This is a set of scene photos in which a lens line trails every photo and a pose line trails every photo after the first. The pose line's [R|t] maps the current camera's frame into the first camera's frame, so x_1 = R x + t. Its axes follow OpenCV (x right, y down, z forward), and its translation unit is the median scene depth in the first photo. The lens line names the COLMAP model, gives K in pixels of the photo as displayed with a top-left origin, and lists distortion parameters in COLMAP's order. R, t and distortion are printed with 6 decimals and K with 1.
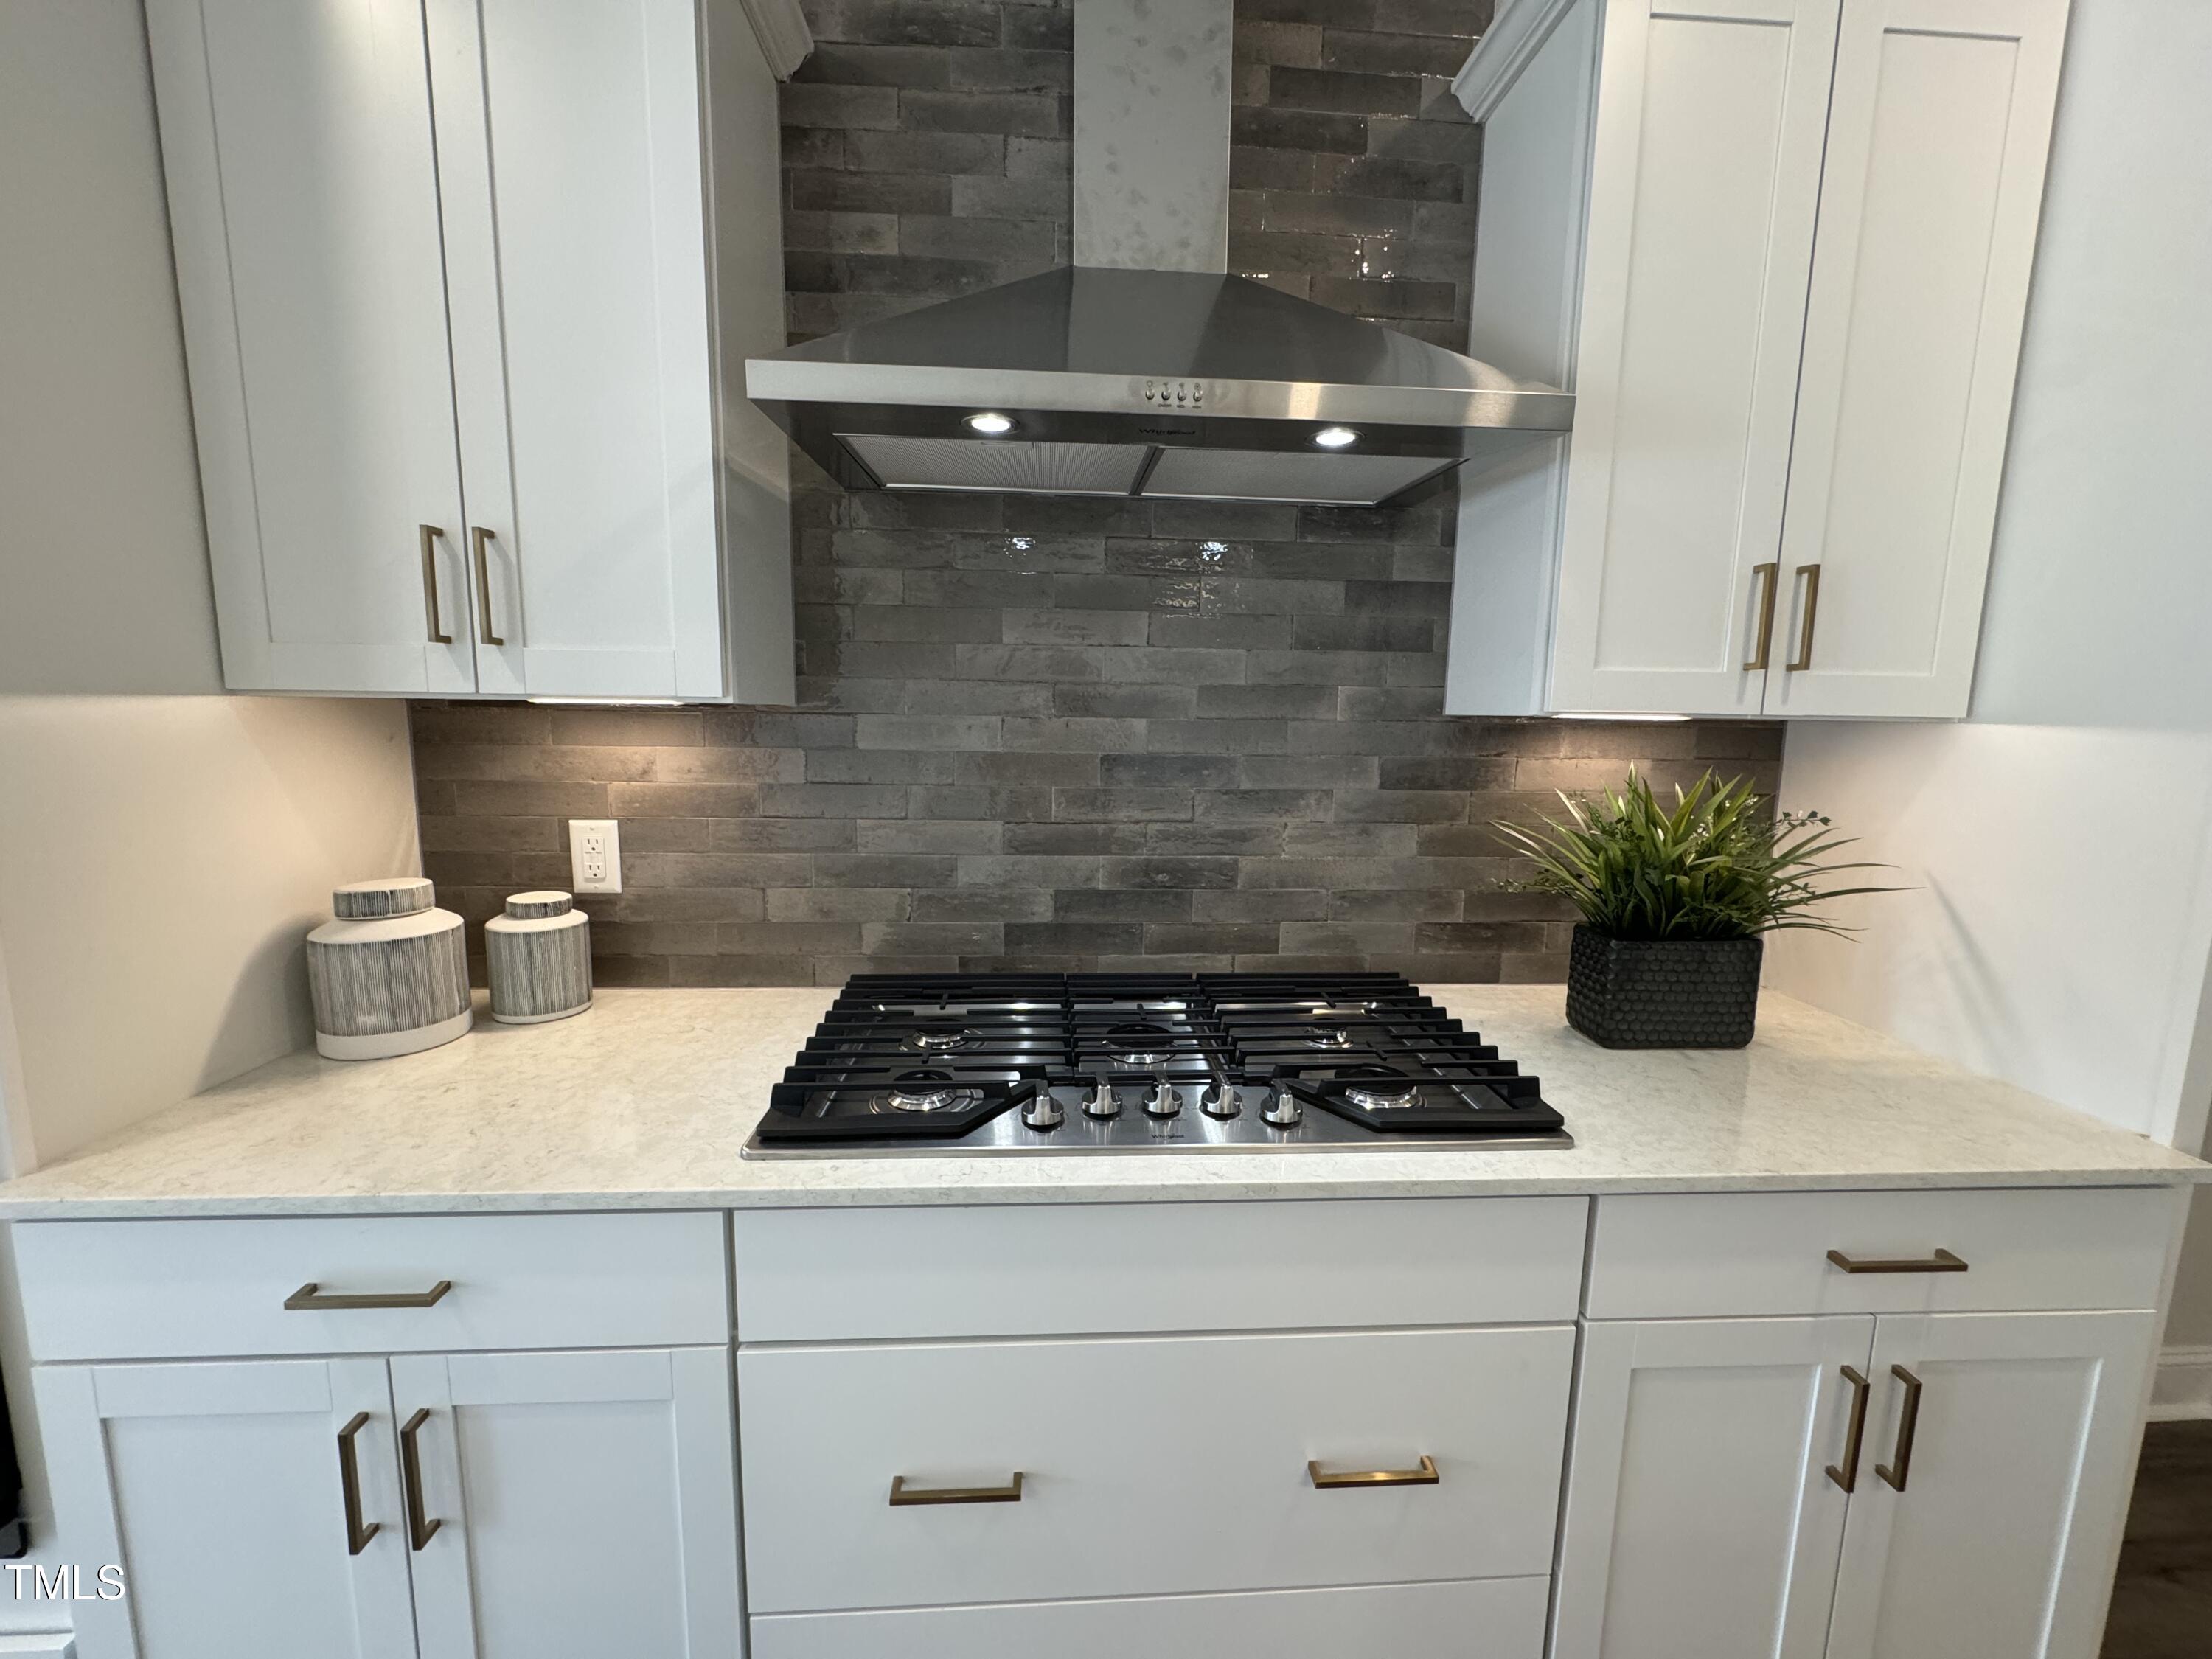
lens RADIAL K [[884.4, 0, 1096.8], [0, 884.4, 831.6], [0, 0, 1]] dist [0.000008, -0.000638]
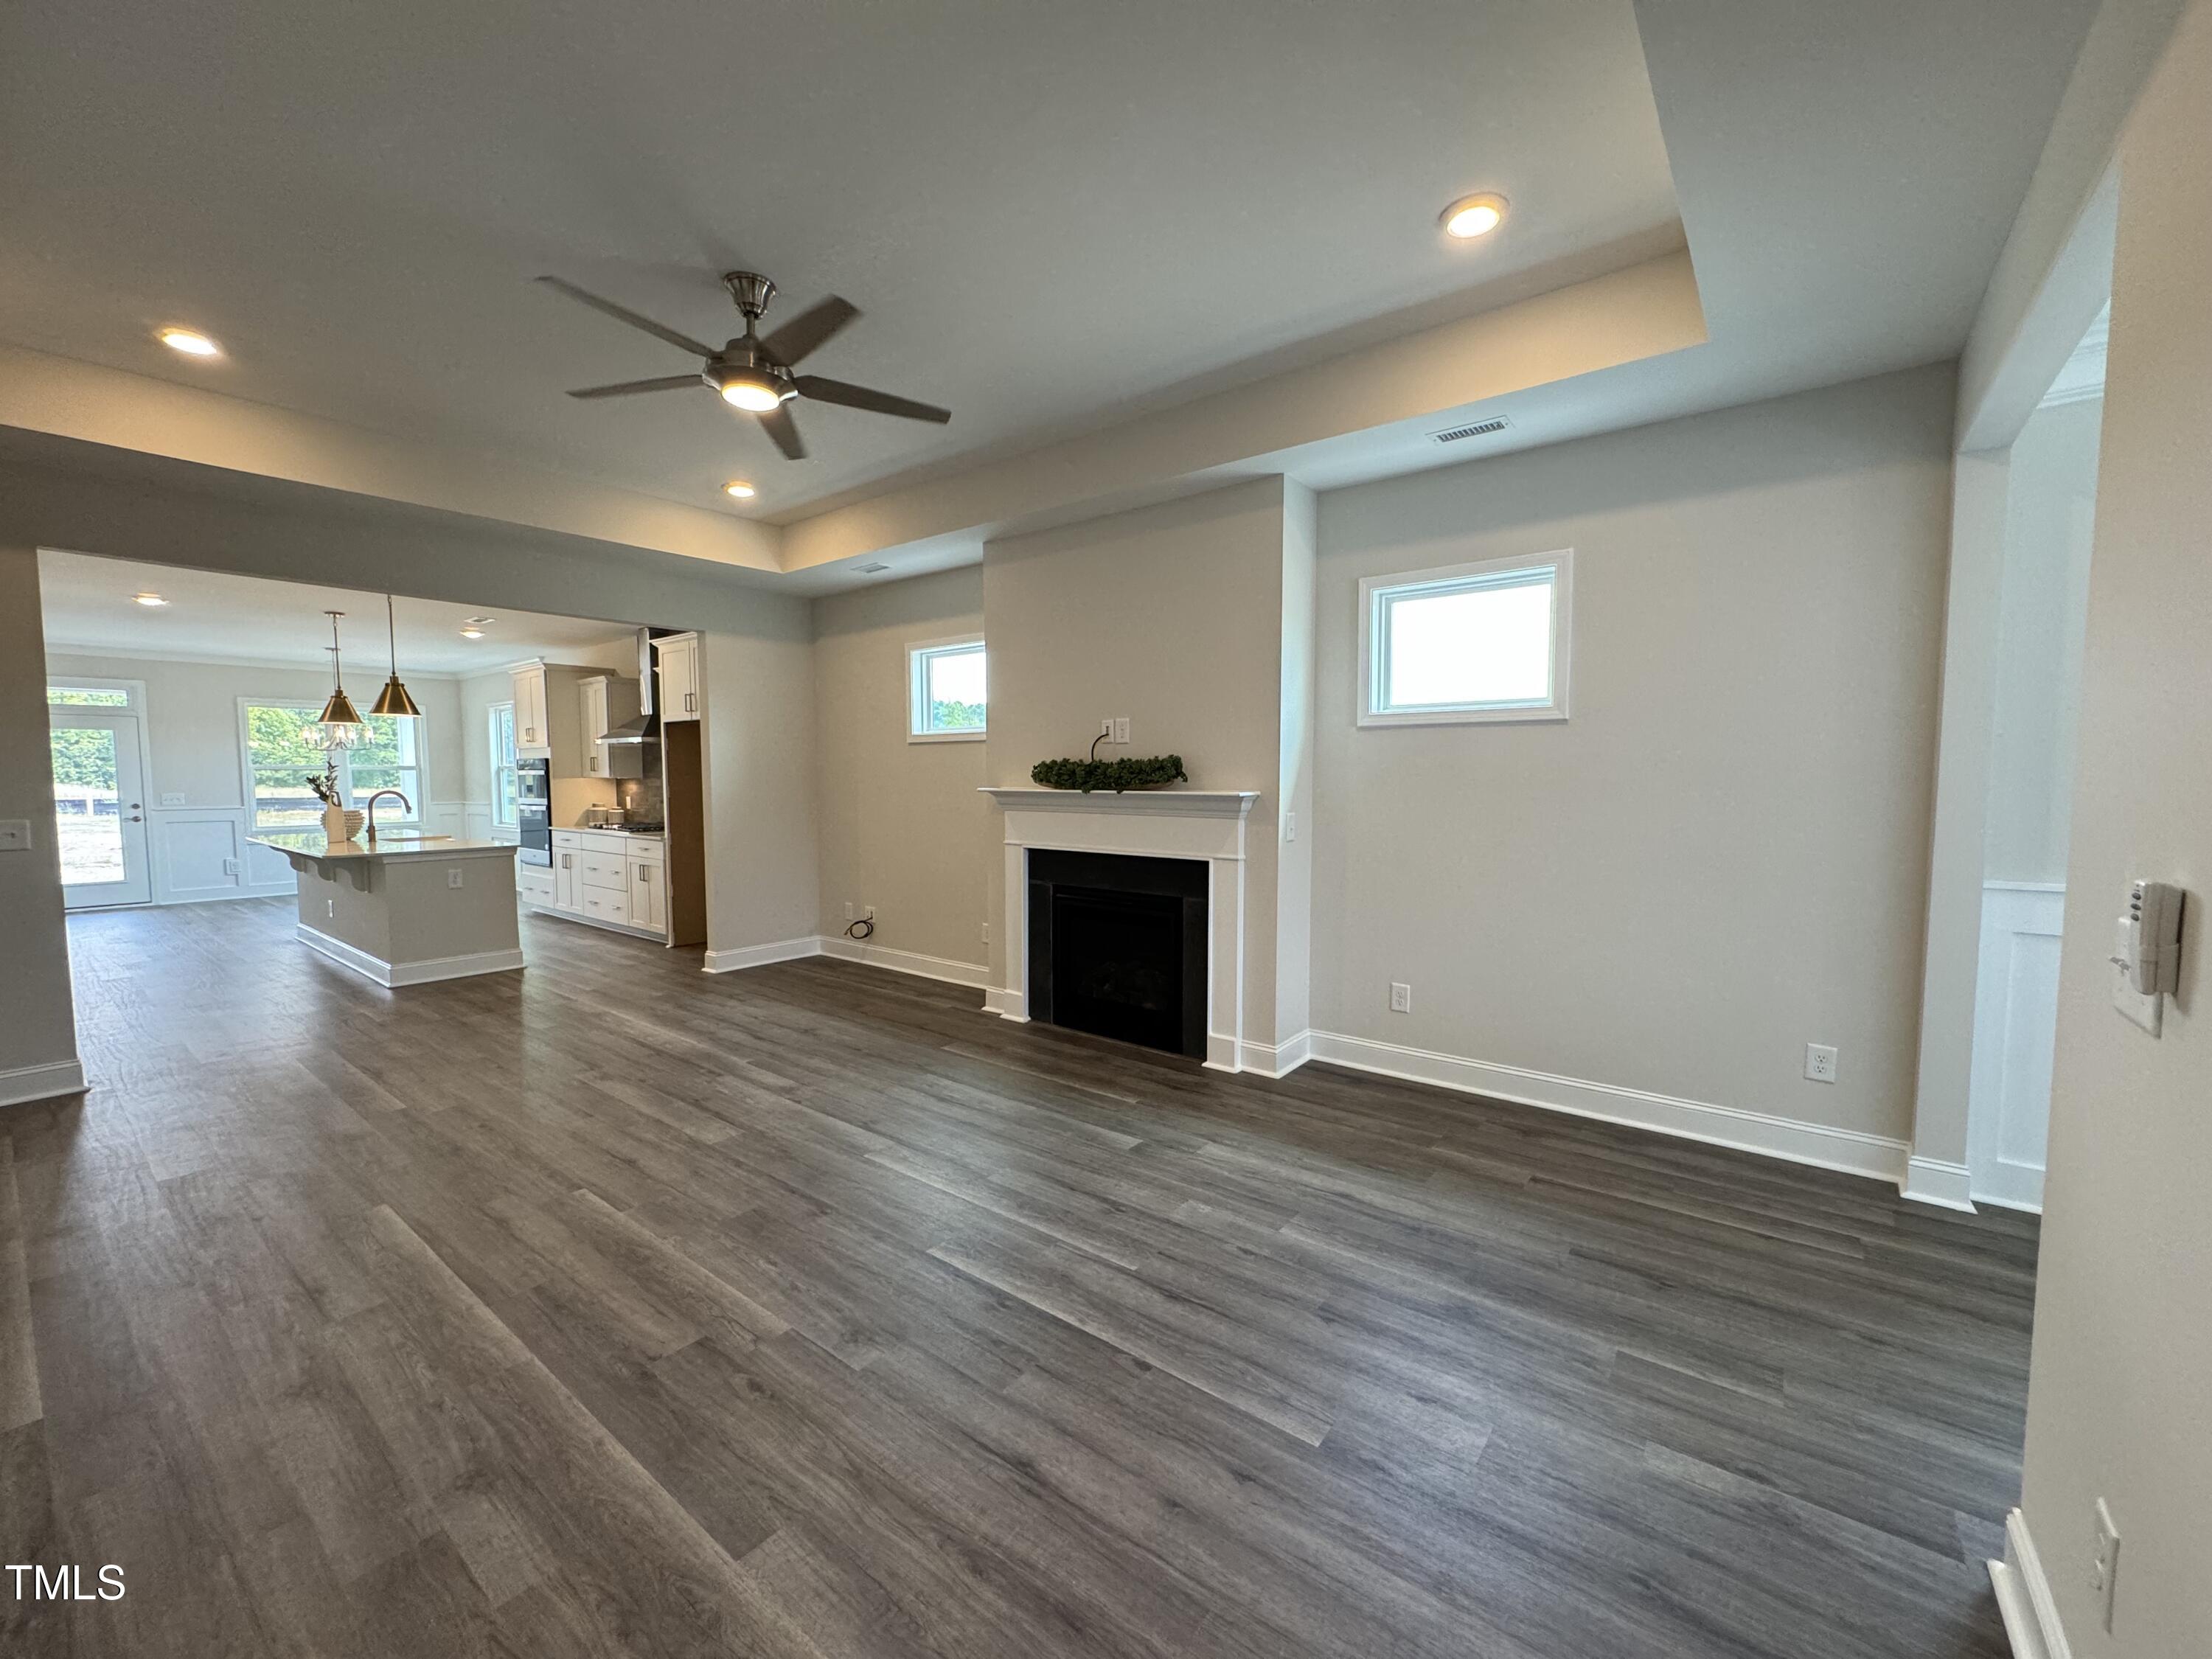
lens RADIAL K [[884.4, 0, 1112.2], [0, 884.4, 829.1], [0, 0, 1]] dist [0.000008, -0.000638]
pose [[0.751179, 0.025213, -0.659617, 6.013080], [-0.076658, 0.995841, -0.049234, 0.252491], [0.655632, 0.087549, 0.749988, -1.391117]]
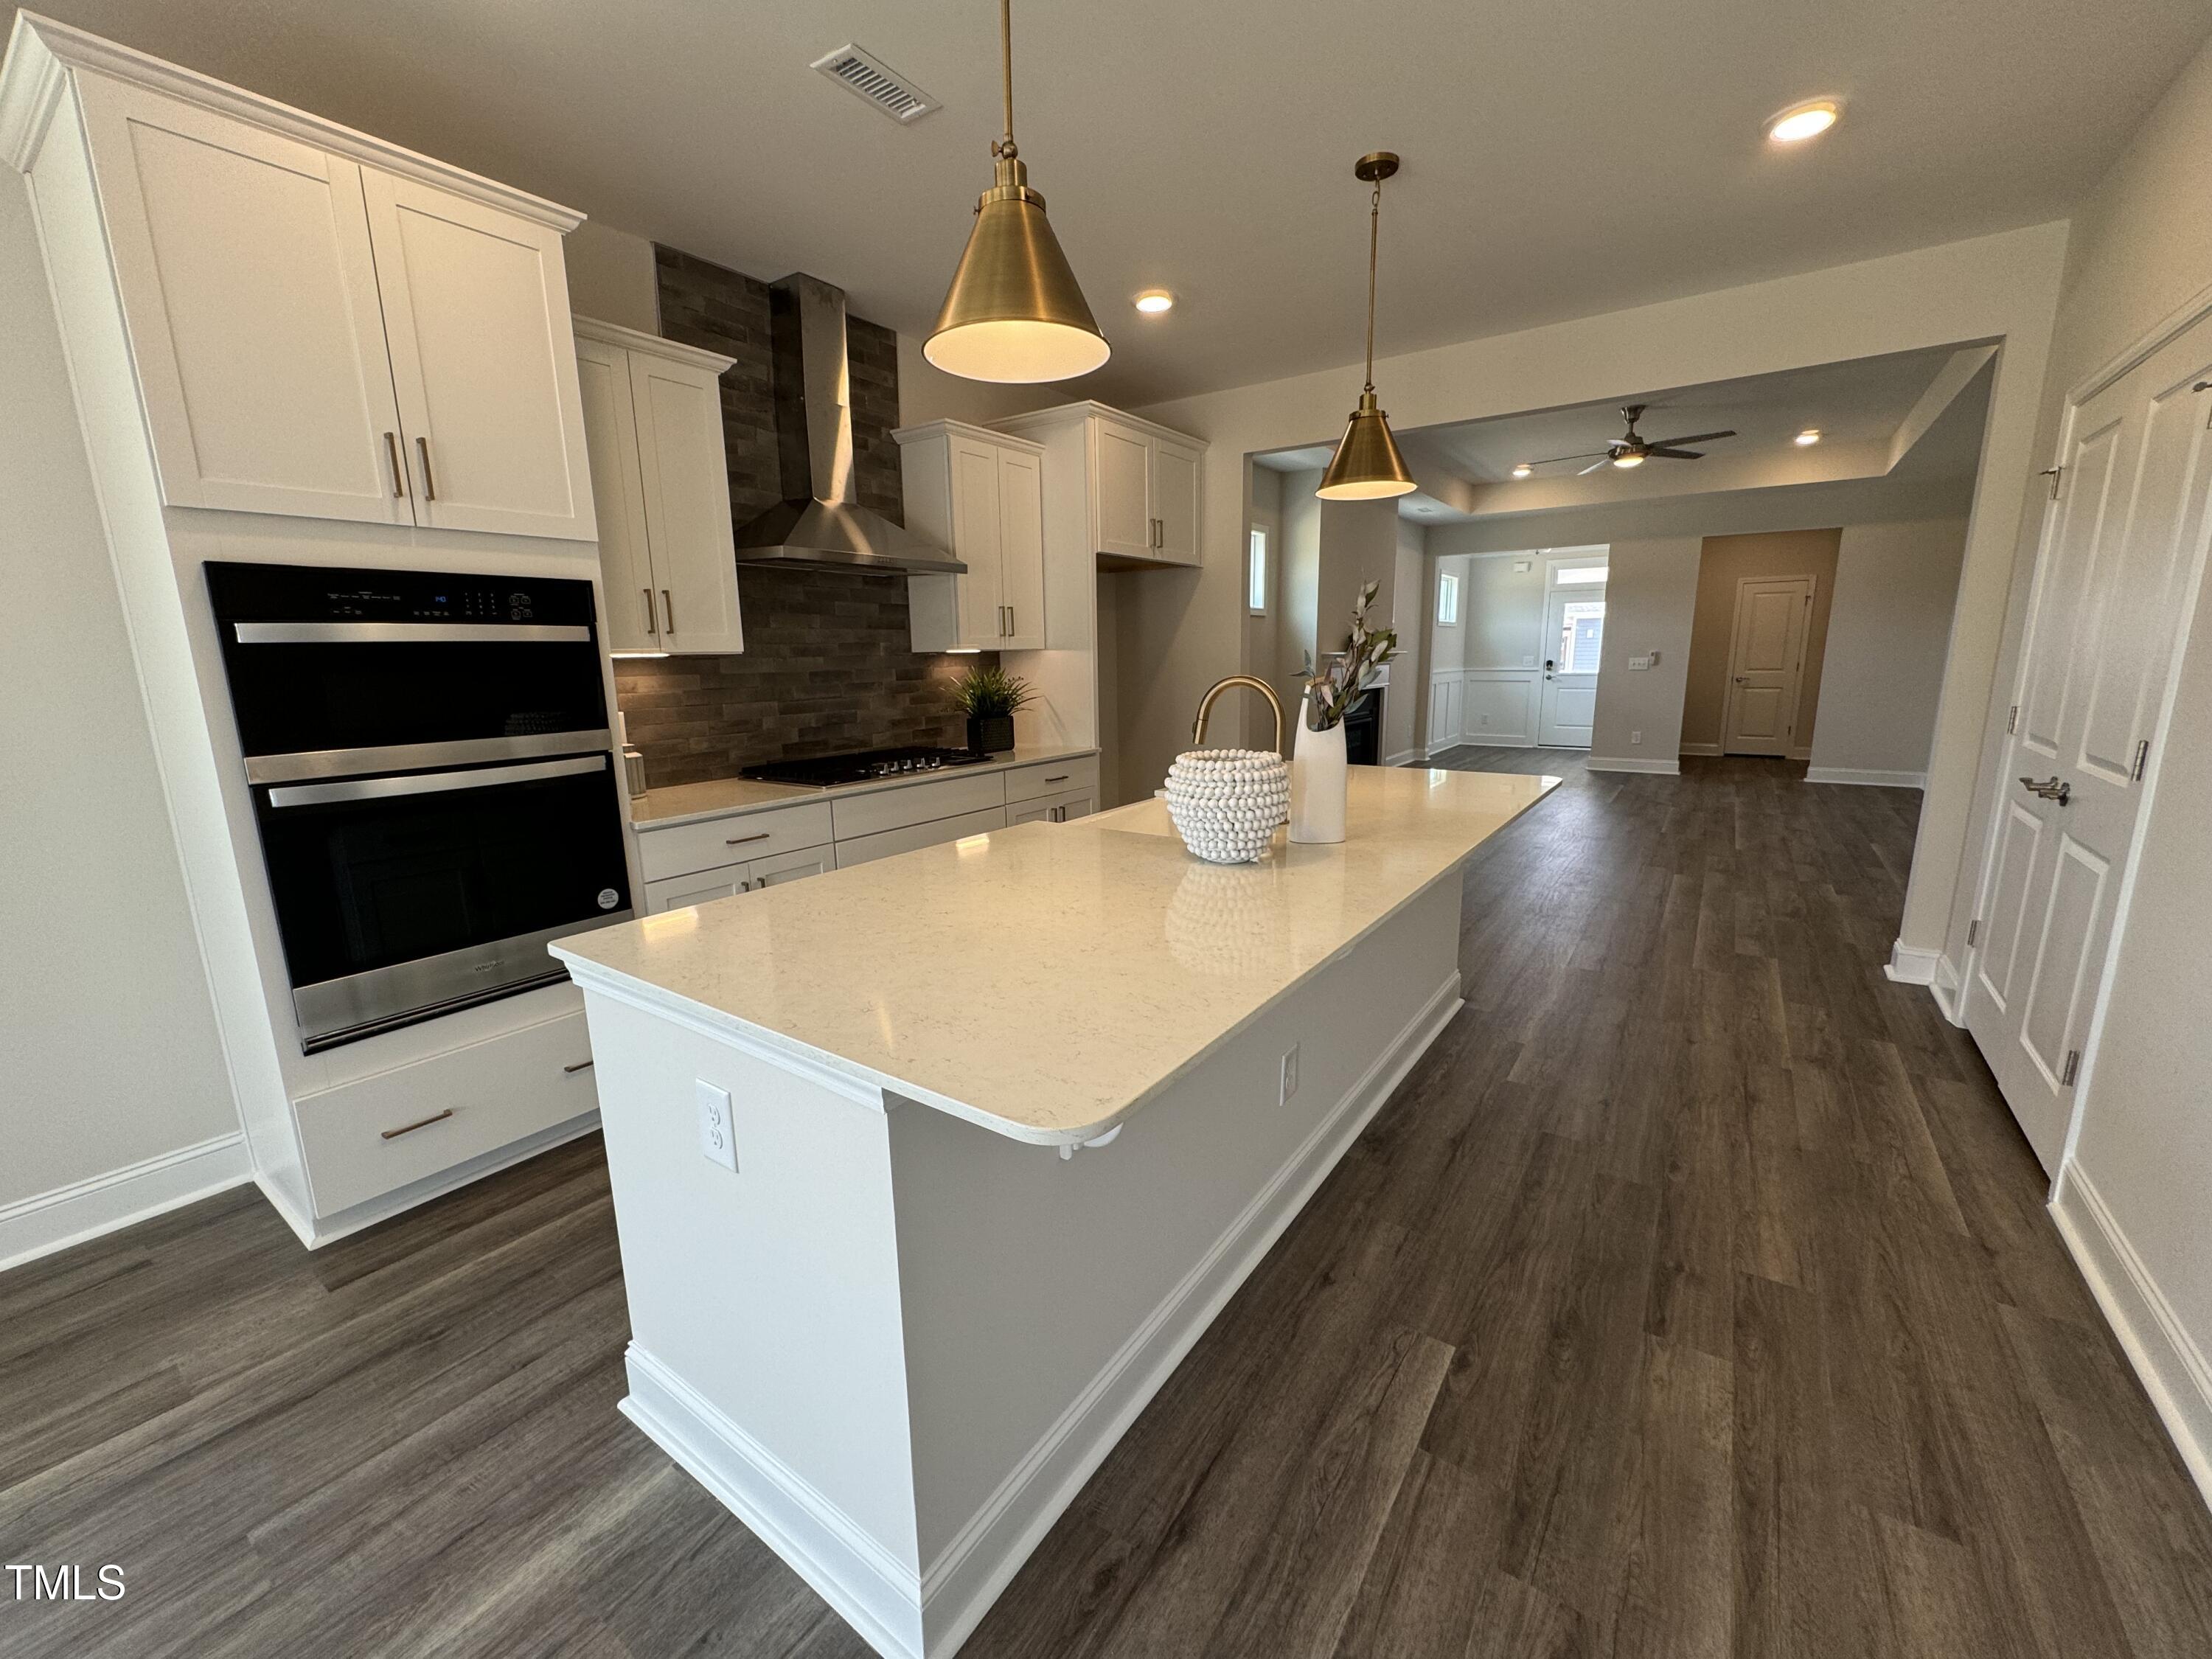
lens RADIAL K [[884.4, 0, 1099.0], [0, 884.4, 824.1], [0, 0, 1]] dist [0.000008, -0.000638]
pose [[0.625384, -0.174195, 0.760625, -1.478945], [0.132015, 0.984332, 0.116886, 0.154853], [-0.769069, 0.027315, 0.638582, -1.235109]]
